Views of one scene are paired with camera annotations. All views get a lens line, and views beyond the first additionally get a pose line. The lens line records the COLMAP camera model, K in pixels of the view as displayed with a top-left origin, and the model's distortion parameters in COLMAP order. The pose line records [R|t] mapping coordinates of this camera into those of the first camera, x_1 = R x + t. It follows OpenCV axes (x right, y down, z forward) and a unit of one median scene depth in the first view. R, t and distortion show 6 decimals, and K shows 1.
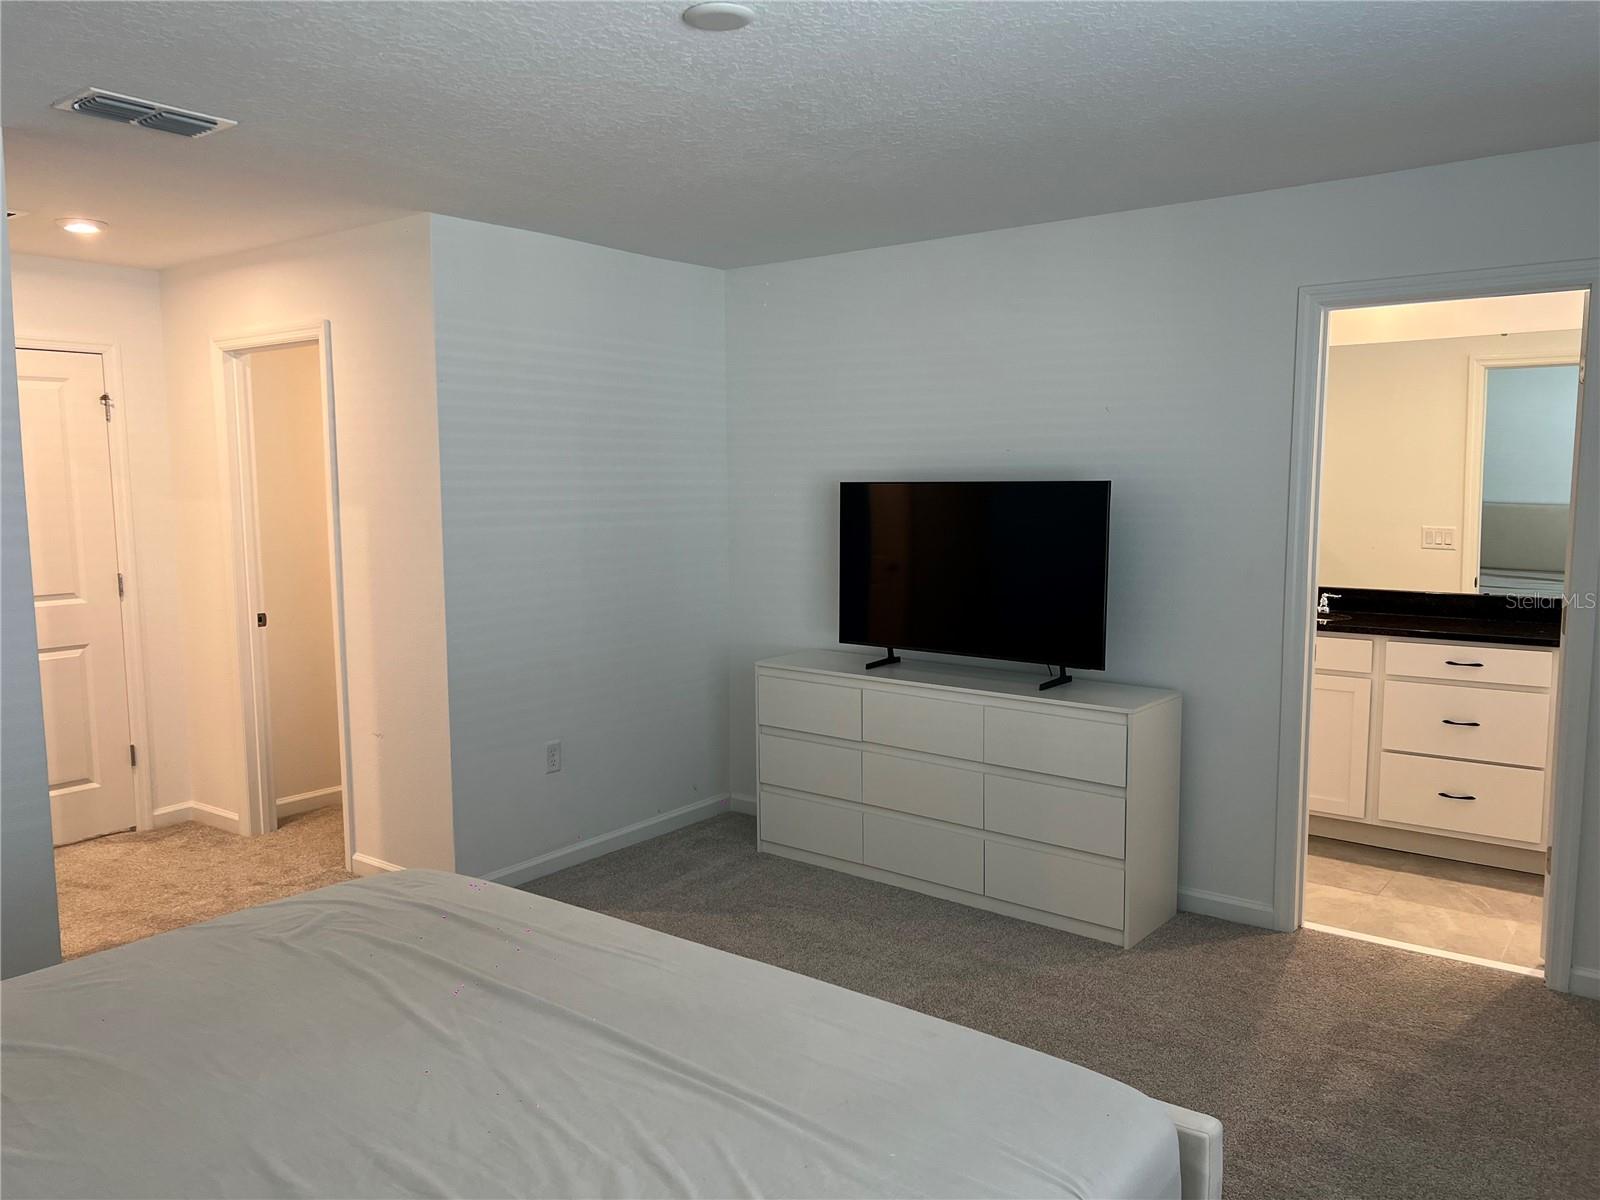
lens RADIAL K [[1210.5, 0, 805.5], [0, 1210.5, 609.0], [0, 0, 1]] dist [0.053523, -0.065688]
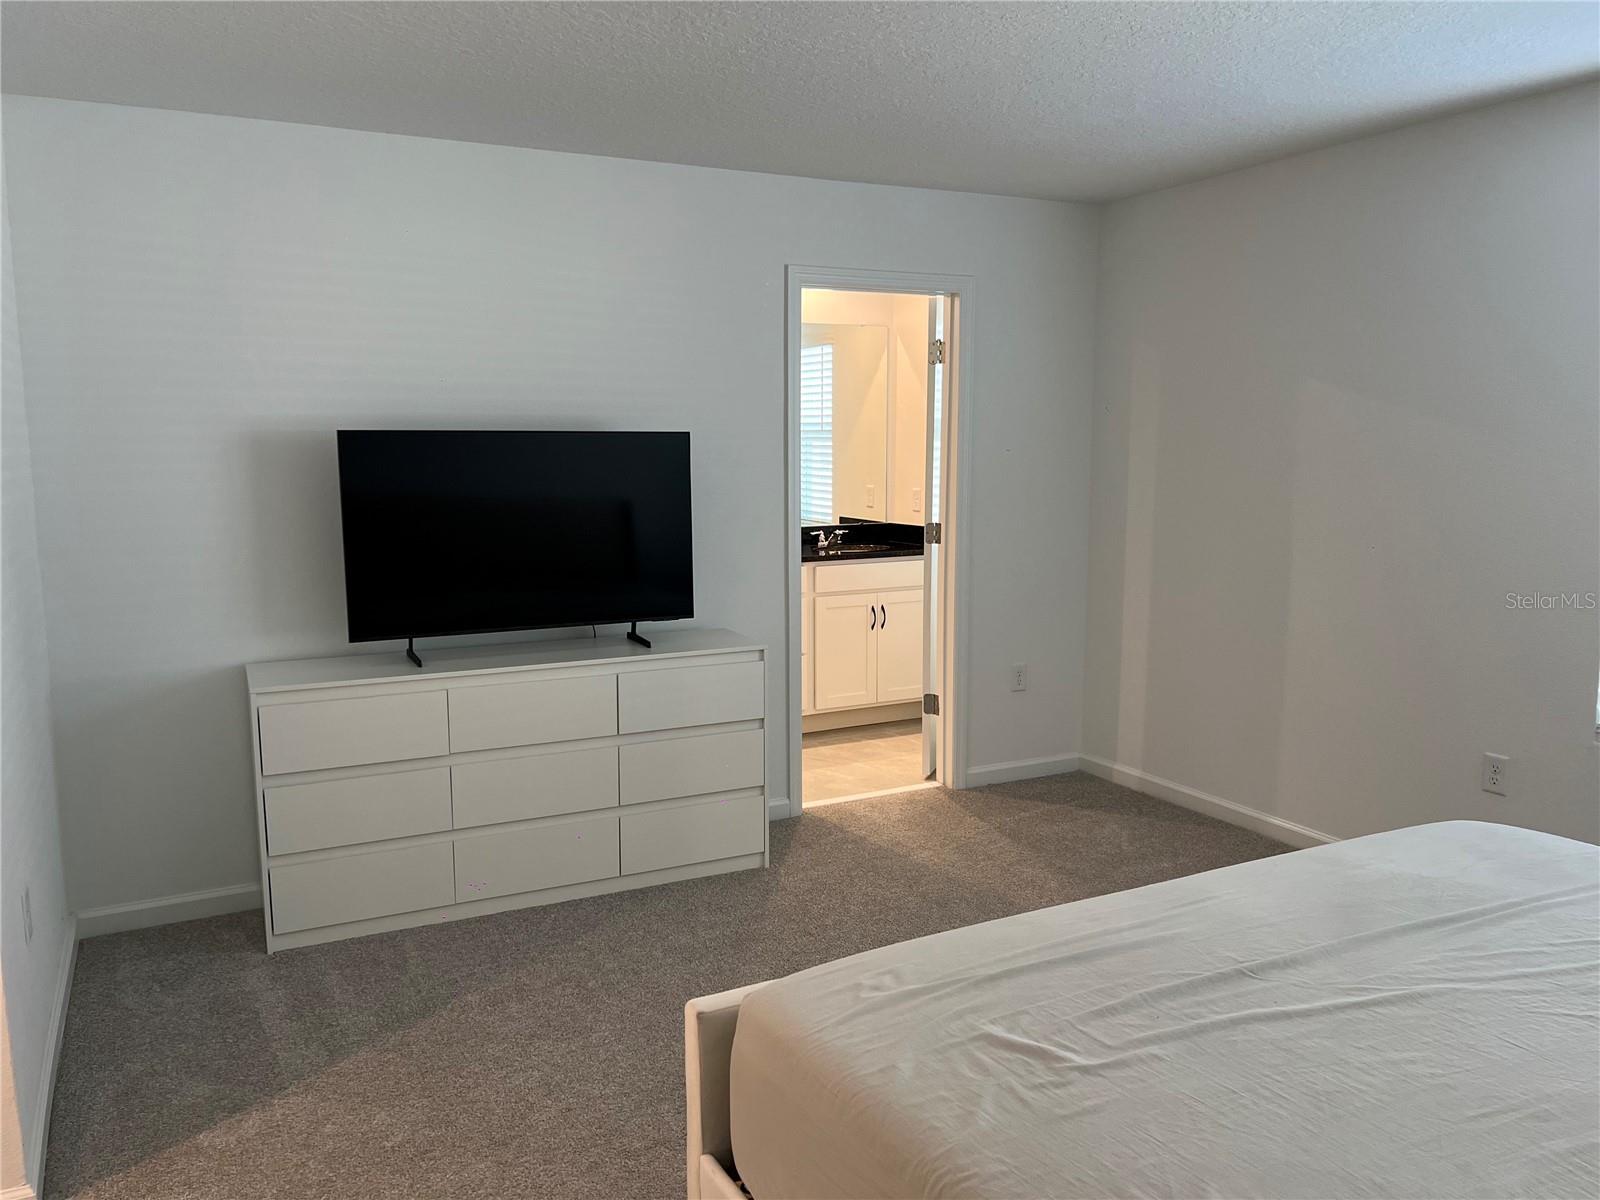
lens RADIAL K [[1210.5, 0, 802.3], [0, 1210.5, 593.8], [0, 0, 1]] dist [0.053523, -0.065688]
pose [[0.422865, -0.114659, 0.898910, -0.601560], [0.102772, 0.991631, 0.078140, -0.037624], [-0.900346, 0.059340, 0.431110, 0.454760]]
